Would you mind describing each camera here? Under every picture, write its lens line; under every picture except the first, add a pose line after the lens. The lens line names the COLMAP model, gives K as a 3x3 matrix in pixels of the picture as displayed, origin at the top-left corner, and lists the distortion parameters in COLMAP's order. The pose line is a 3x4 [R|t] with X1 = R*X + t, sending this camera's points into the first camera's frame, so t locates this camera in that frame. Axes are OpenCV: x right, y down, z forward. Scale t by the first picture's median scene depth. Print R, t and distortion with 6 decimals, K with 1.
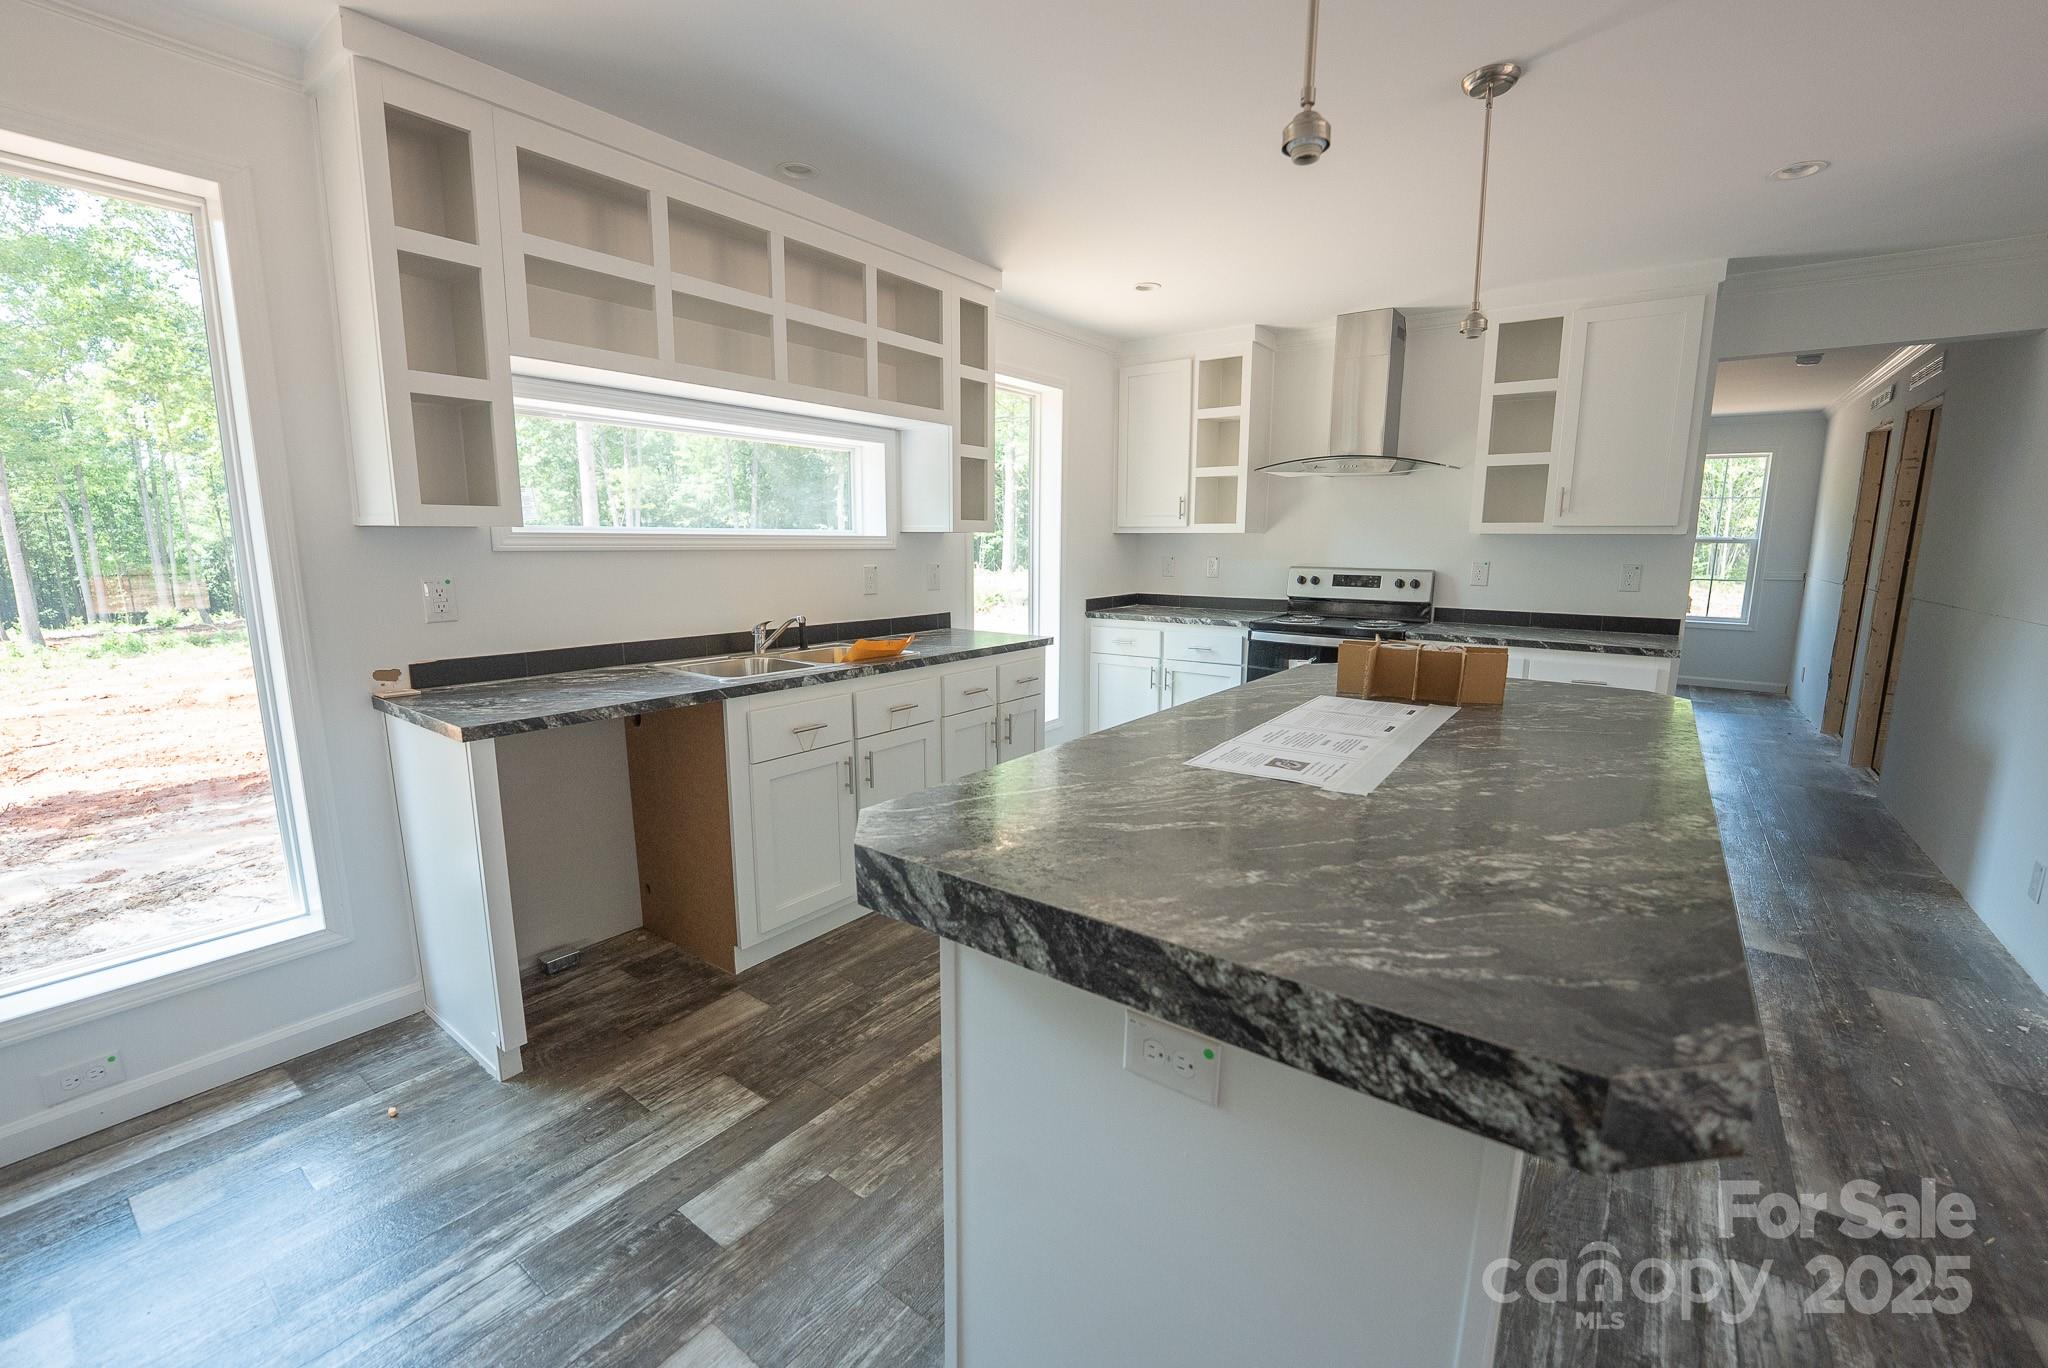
lens RADIAL K [[839.7, 0, 1030.4], [0, 839.7, 686.2], [0, 0, 1]] dist [-0.025680, 0.000732]
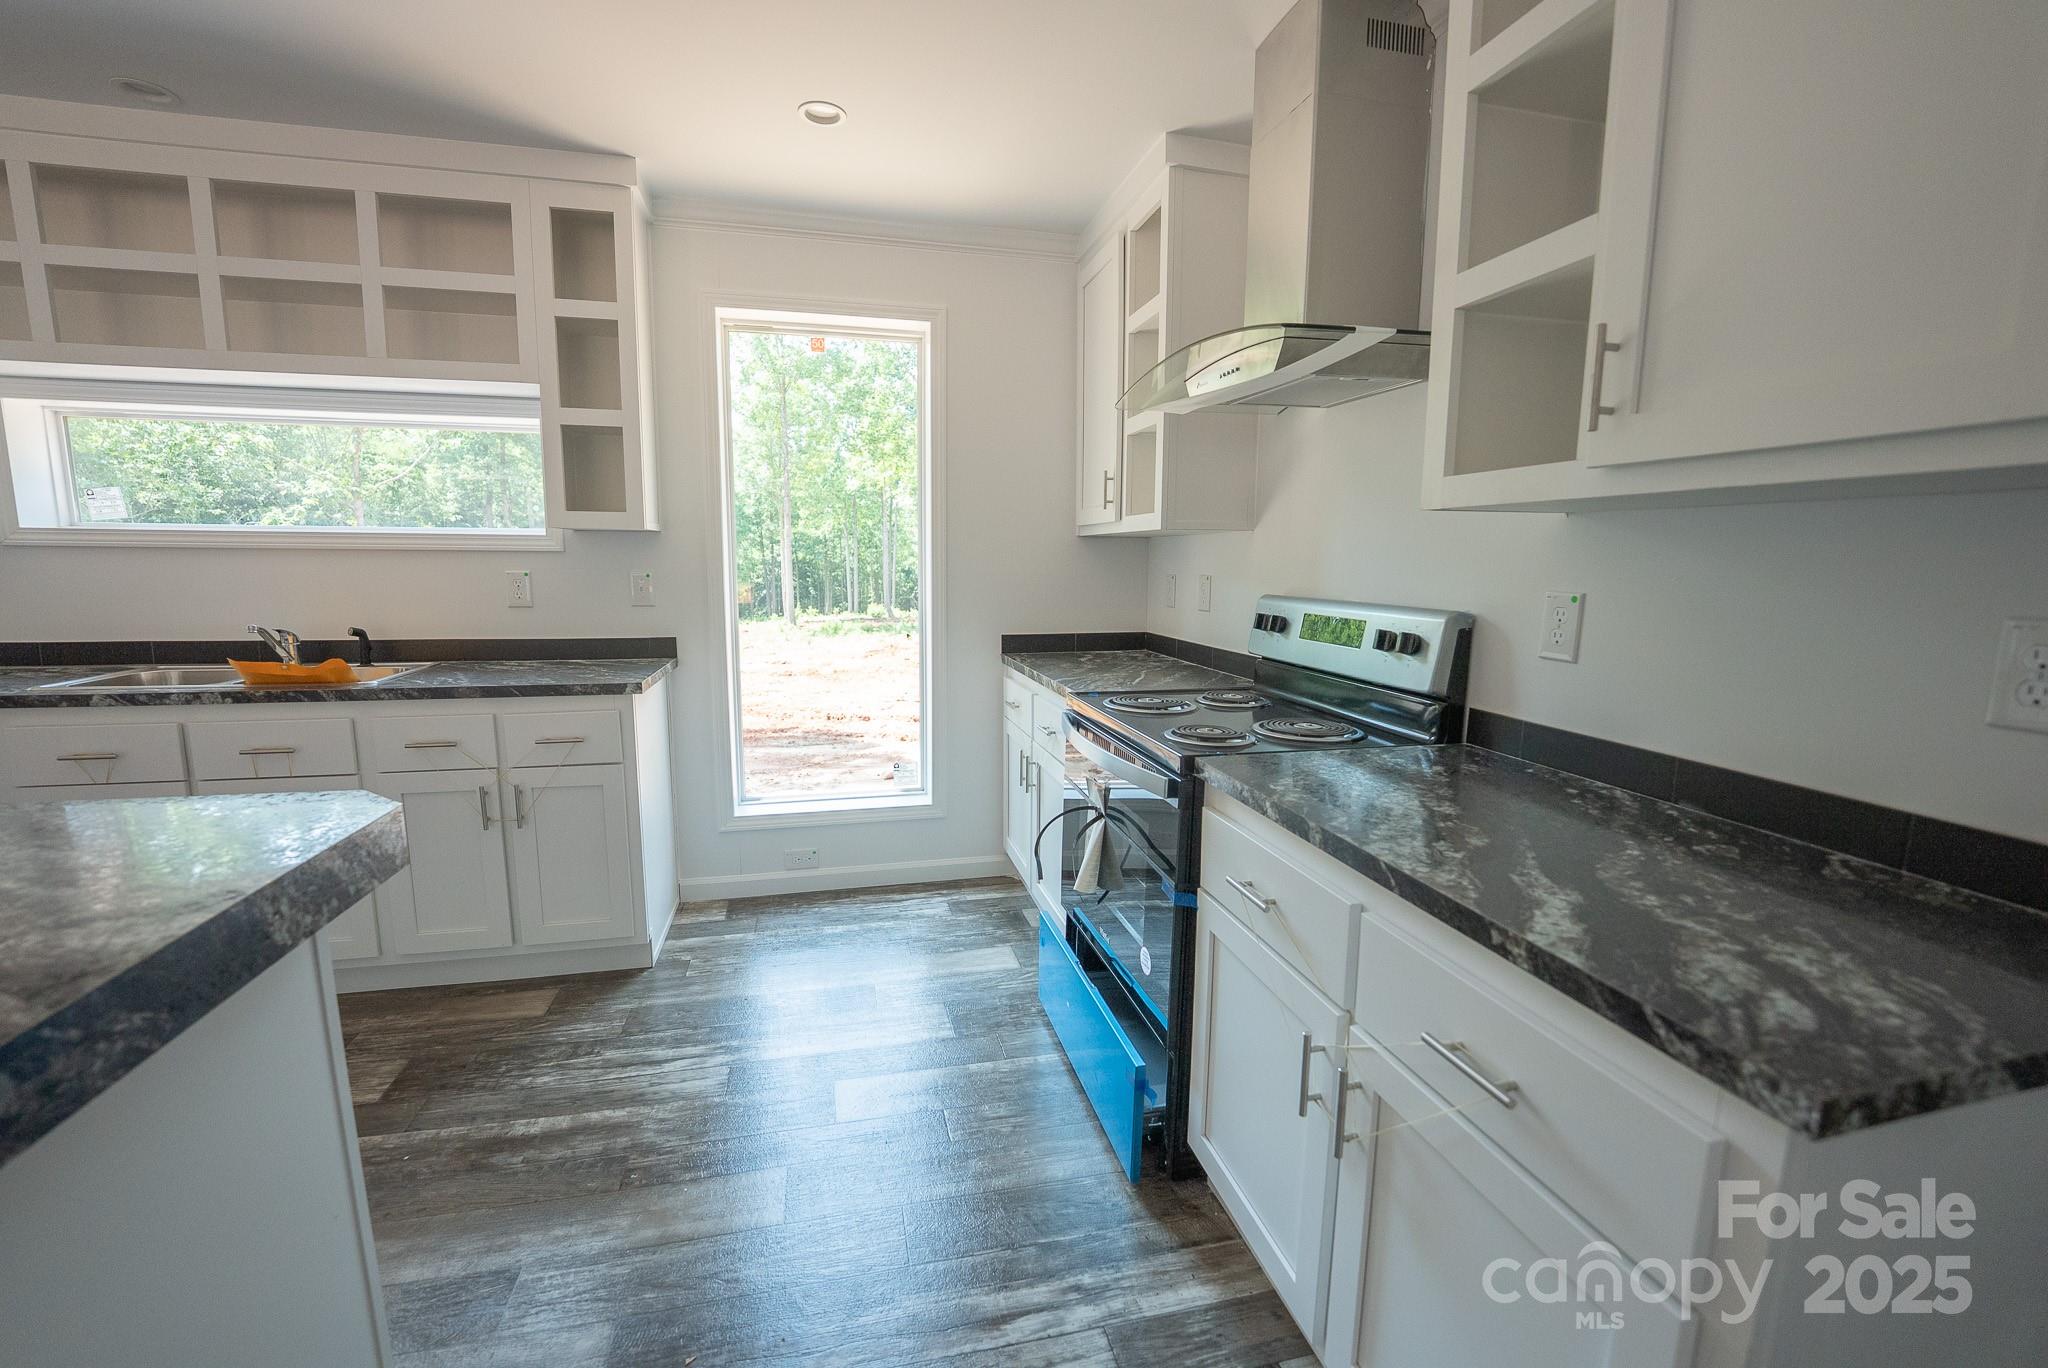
lens RADIAL K [[839.7, 0, 1030.4], [0, 839.7, 686.2], [0, 0, 1]] dist [-0.025680, 0.000732]
pose [[0.770870, 0.102000, -0.628773, 0.769841], [-0.119722, 0.992705, 0.014259, -0.115460], [0.625640, 0.064286, 0.777458, 0.765443]]
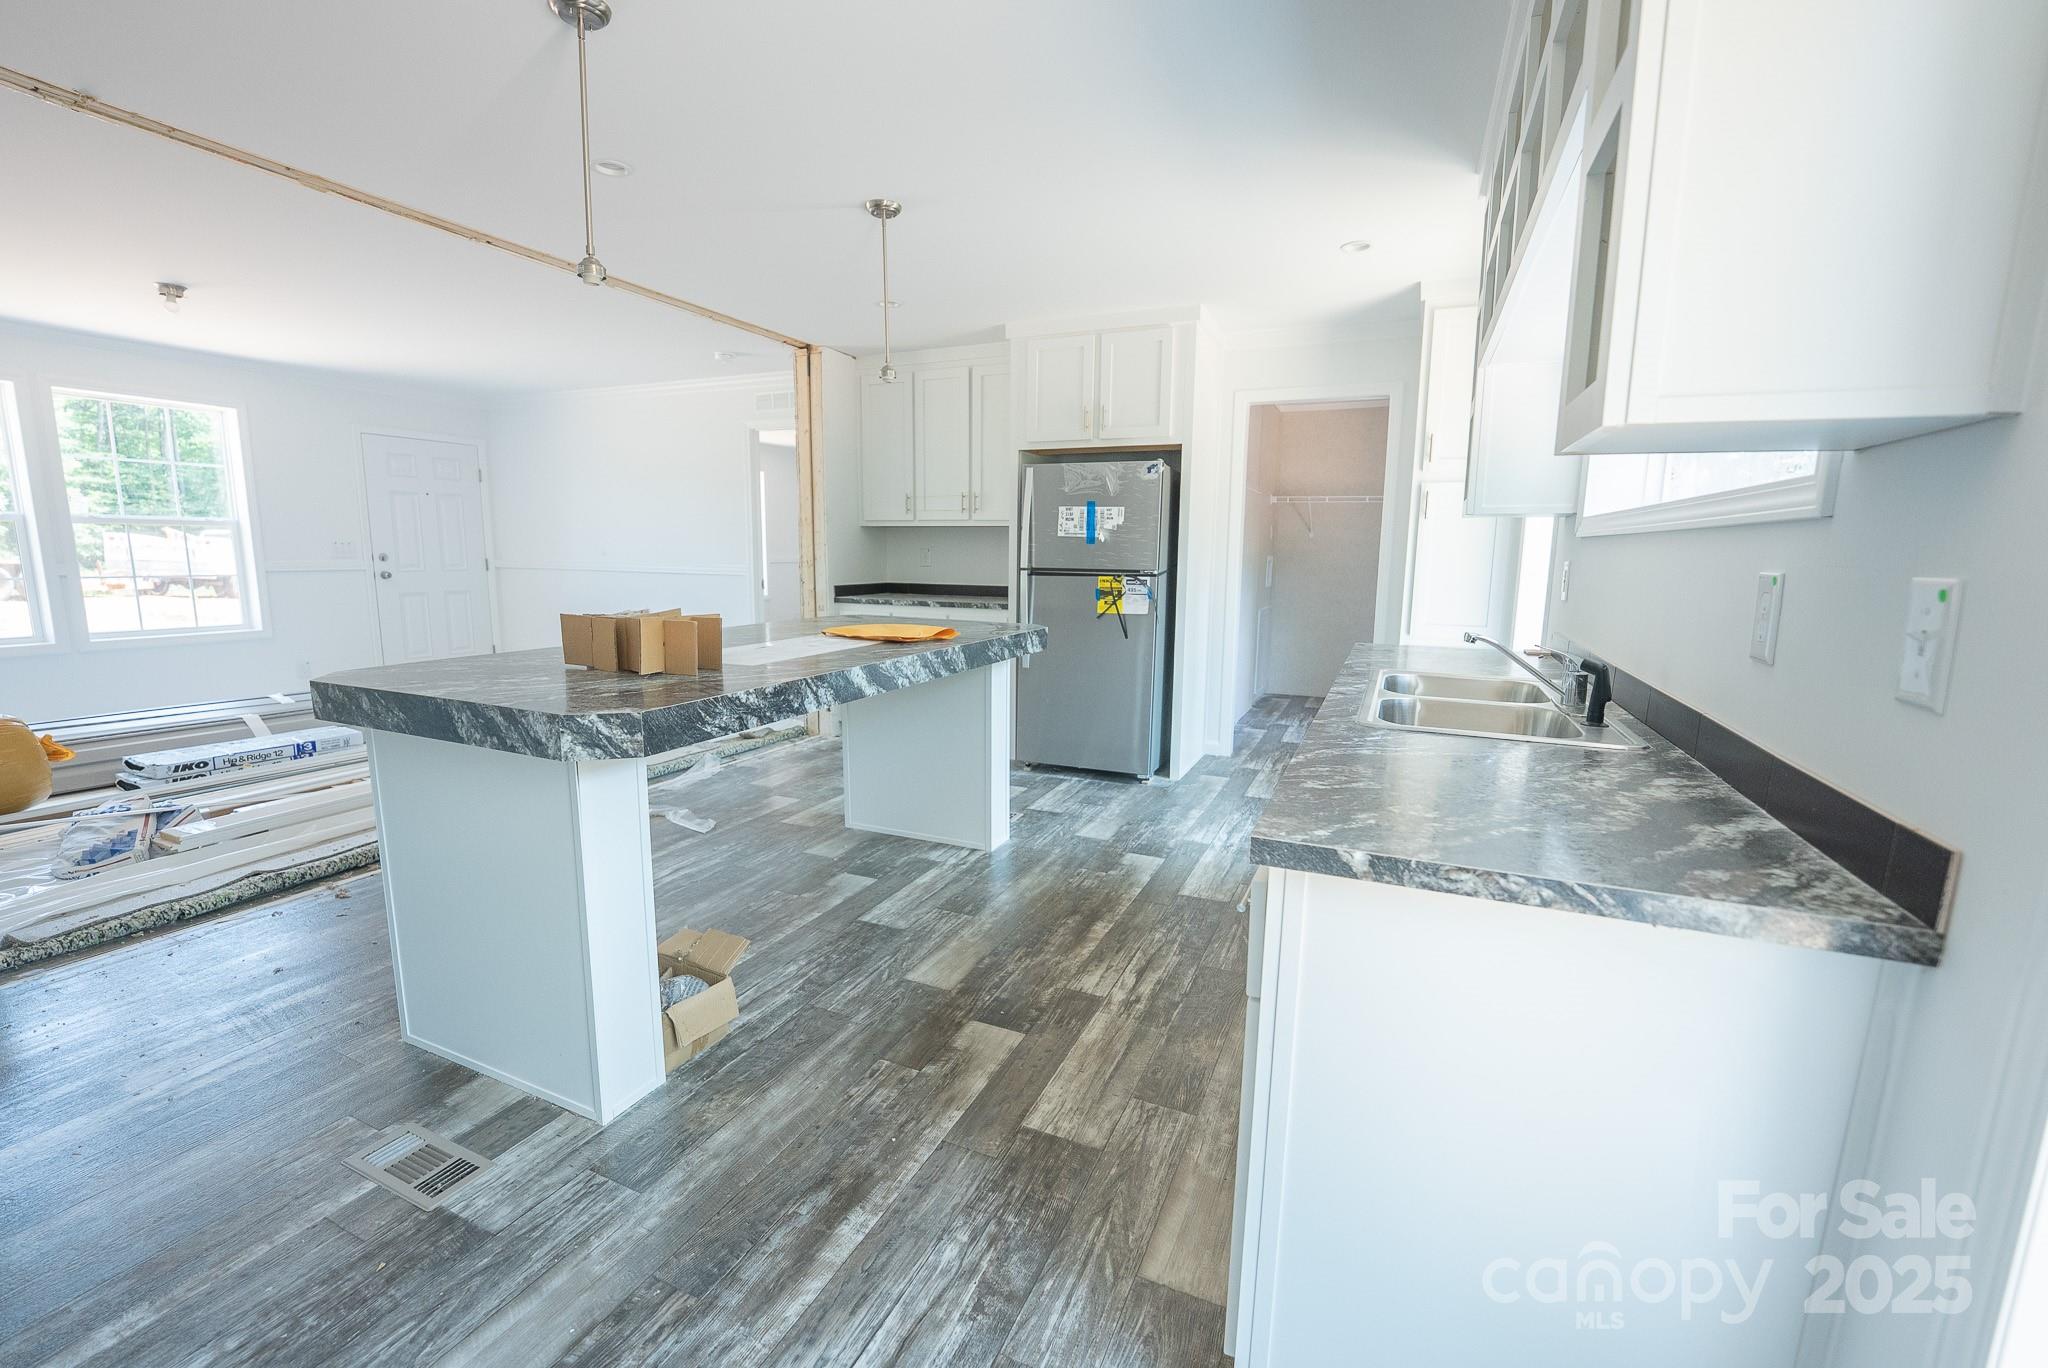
lens RADIAL K [[839.7, 0, 1030.4], [0, 839.7, 686.2], [0, 0, 1]] dist [-0.025680, 0.000732]
pose [[-0.975469, 0.018675, -0.219343, 0.170677], [-0.054721, 0.944551, 0.323775, -0.208234], [0.213227, 0.327835, -0.920358, 1.368845]]
